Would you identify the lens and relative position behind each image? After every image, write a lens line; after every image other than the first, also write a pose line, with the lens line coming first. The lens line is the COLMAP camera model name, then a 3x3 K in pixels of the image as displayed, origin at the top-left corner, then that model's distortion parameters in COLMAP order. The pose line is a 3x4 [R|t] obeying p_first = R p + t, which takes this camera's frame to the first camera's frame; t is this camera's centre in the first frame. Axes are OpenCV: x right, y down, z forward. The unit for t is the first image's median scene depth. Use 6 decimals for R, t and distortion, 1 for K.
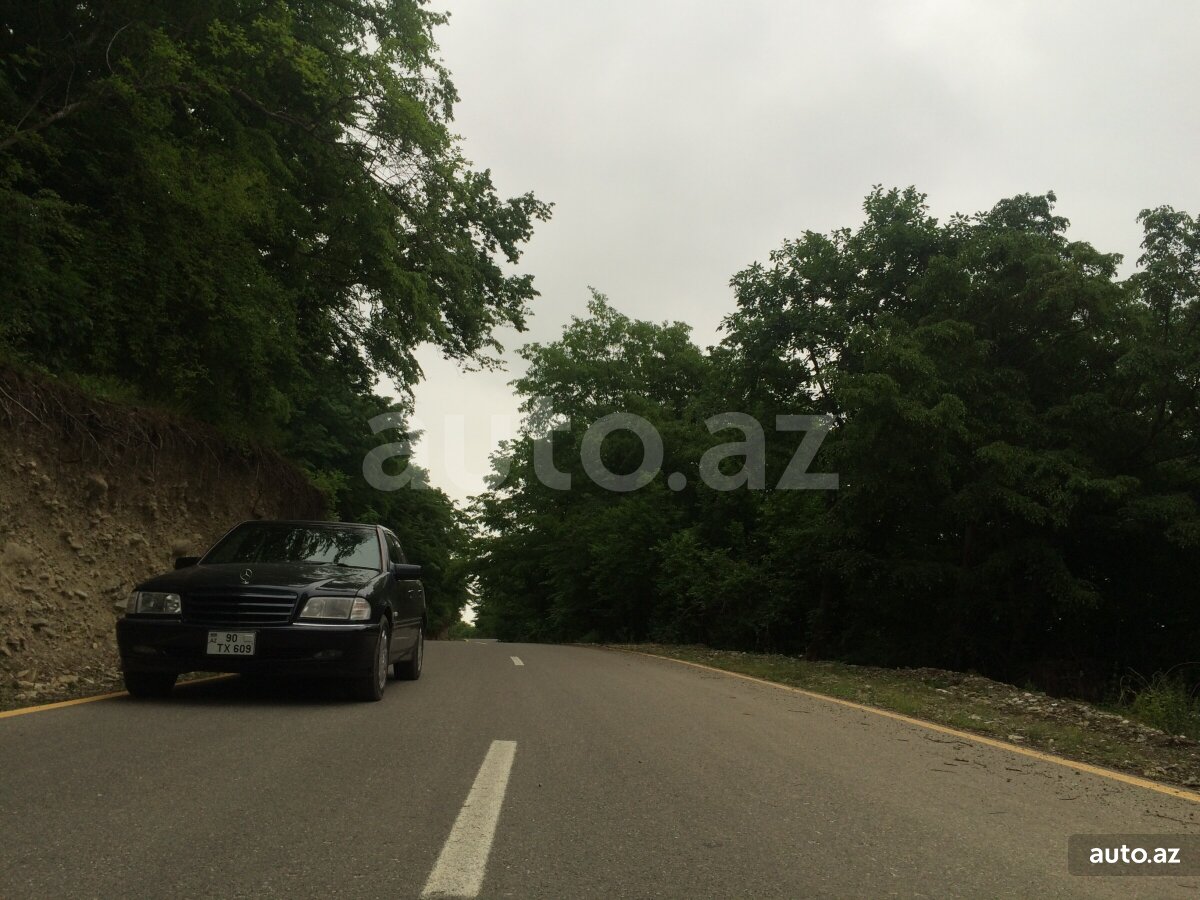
lens RADIAL K [[1019.6, 0, 604.4], [0, 1019.6, 444.1], [0, 0, 1]] dist [0.084978, -0.114043]
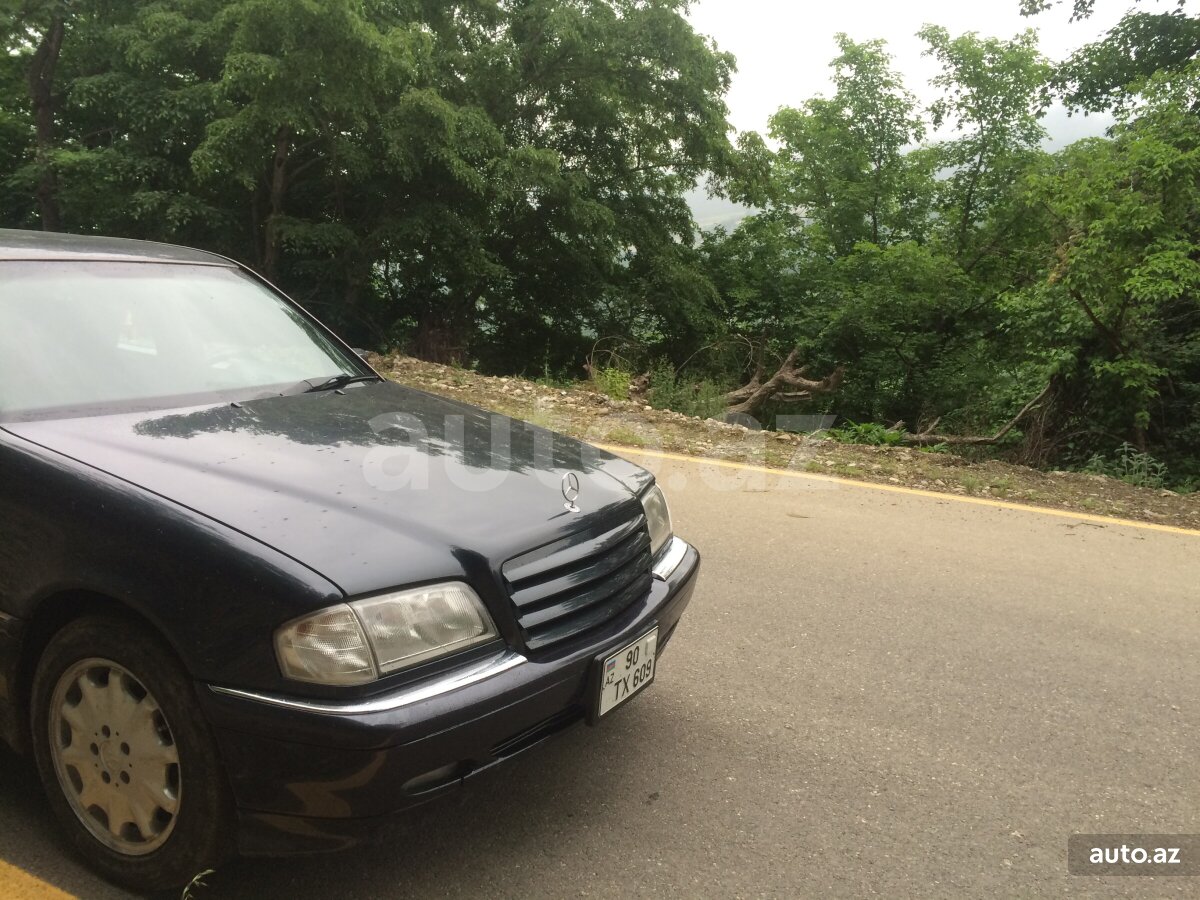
lens RADIAL K [[1019.6, 0, 604.4], [0, 1019.6, 444.1], [0, 0, 1]] dist [0.084978, -0.114043]
pose [[0.543114, -0.157989, 0.824661, -0.201255], [-0.170891, 0.940784, 0.292784, 0.000068], [-0.822085, -0.299942, 0.483954, 0.252341]]
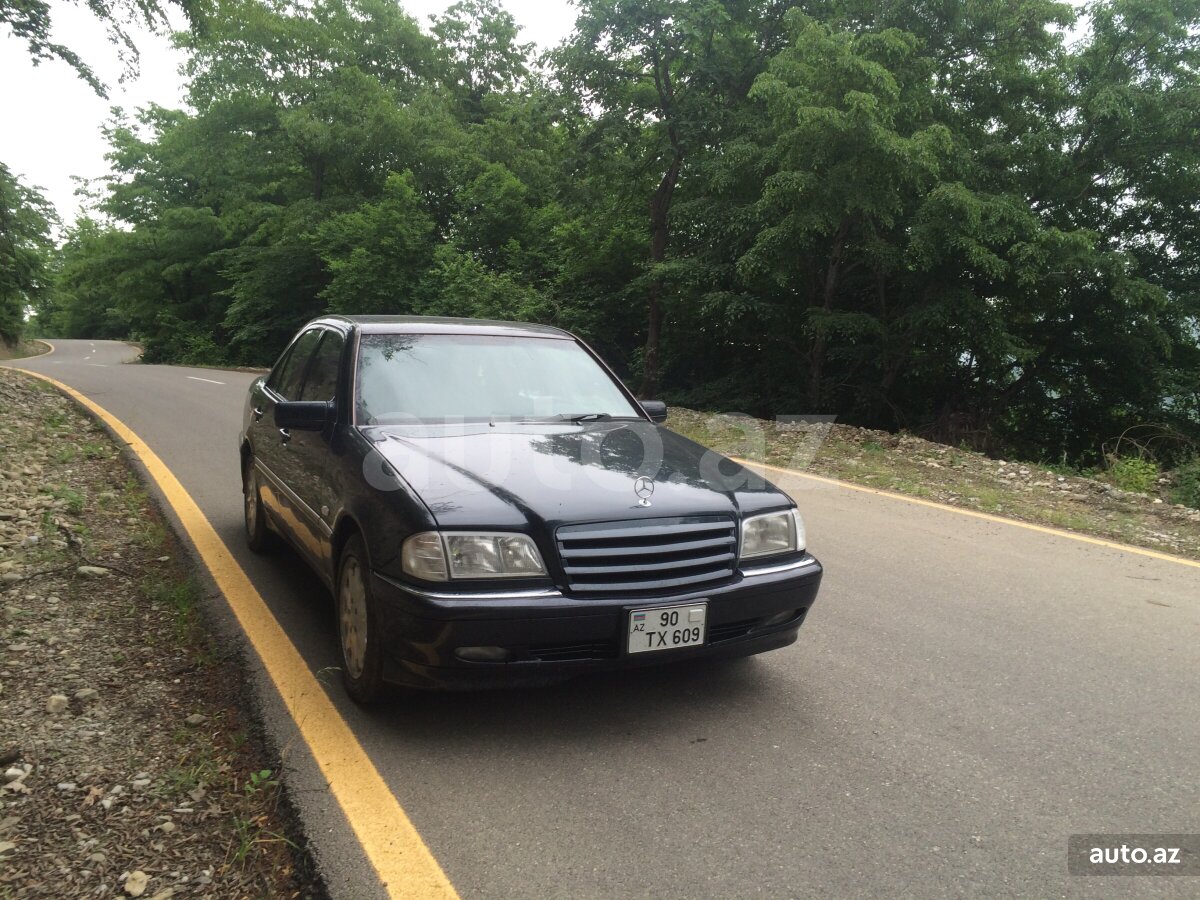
lens RADIAL K [[1019.6, 0, 604.4], [0, 1019.6, 444.1], [0, 0, 1]] dist [0.084978, -0.114043]
pose [[0.922686, -0.047424, 0.382625, -0.174340], [-0.067710, 0.957052, 0.281900, -0.011537], [-0.379561, -0.286012, 0.879847, 0.174738]]
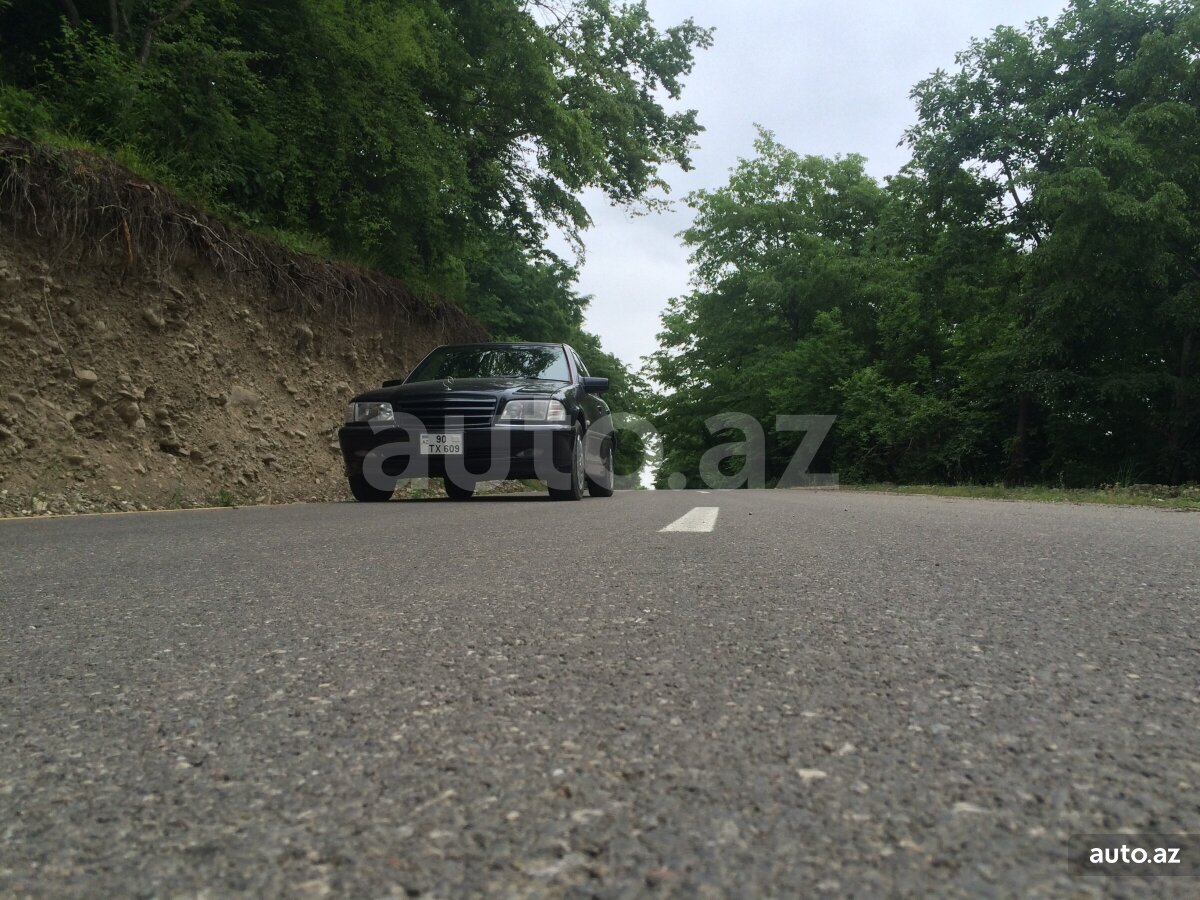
lens RADIAL K [[1019.6, 0, 604.4], [0, 1019.6, 444.1], [0, 0, 1]] dist [0.084978, -0.114043]
pose [[0.984497, -0.043747, -0.169856, -0.004996], [0.065588, 0.989963, 0.125188, 0.021538], [0.162675, -0.134388, 0.977485, -0.001250]]
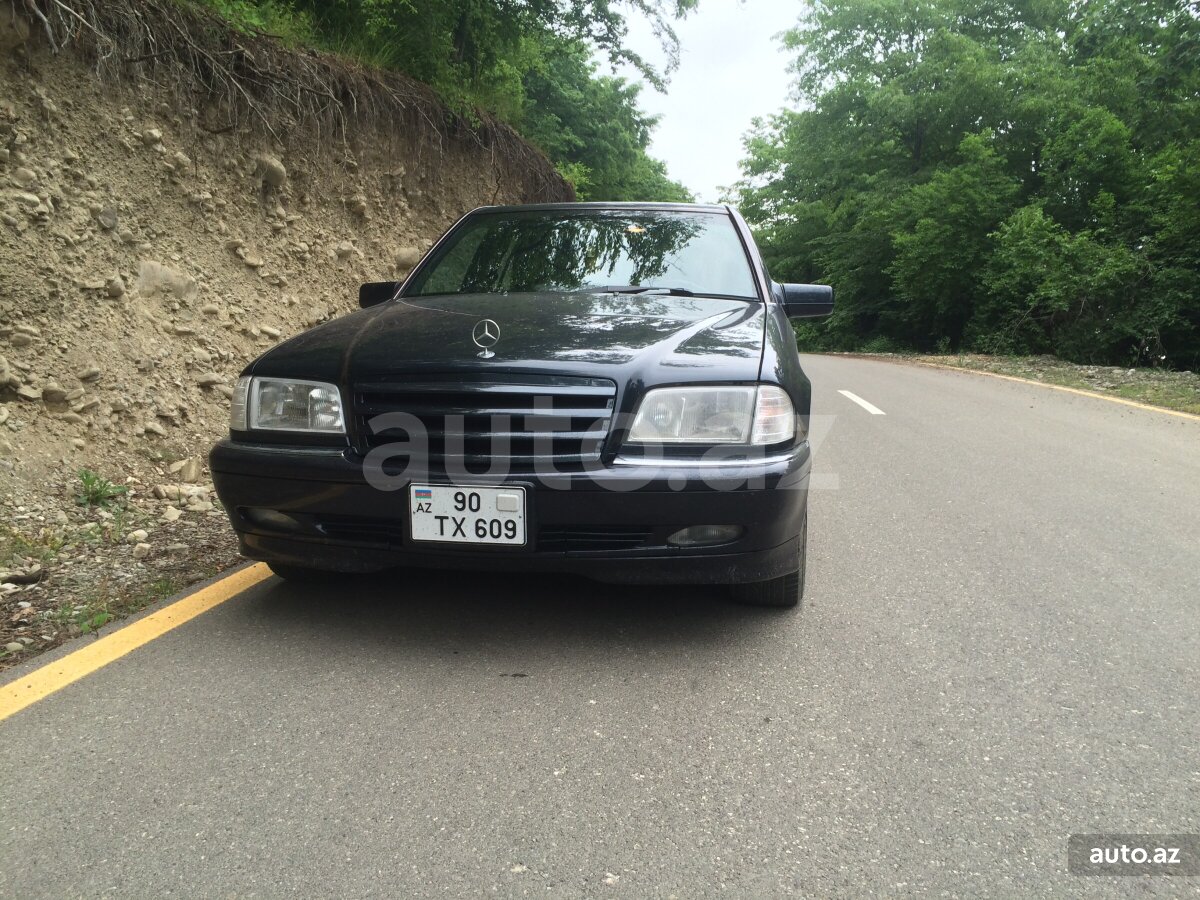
lens RADIAL K [[1019.6, 0, 604.4], [0, 1019.6, 444.1], [0, 0, 1]] dist [0.084978, -0.114043]
pose [[0.974061, 0.003239, -0.226264, -0.067054], [0.062429, 0.957245, 0.282461, 0.018563], [0.217505, -0.289259, 0.932213, 0.196974]]
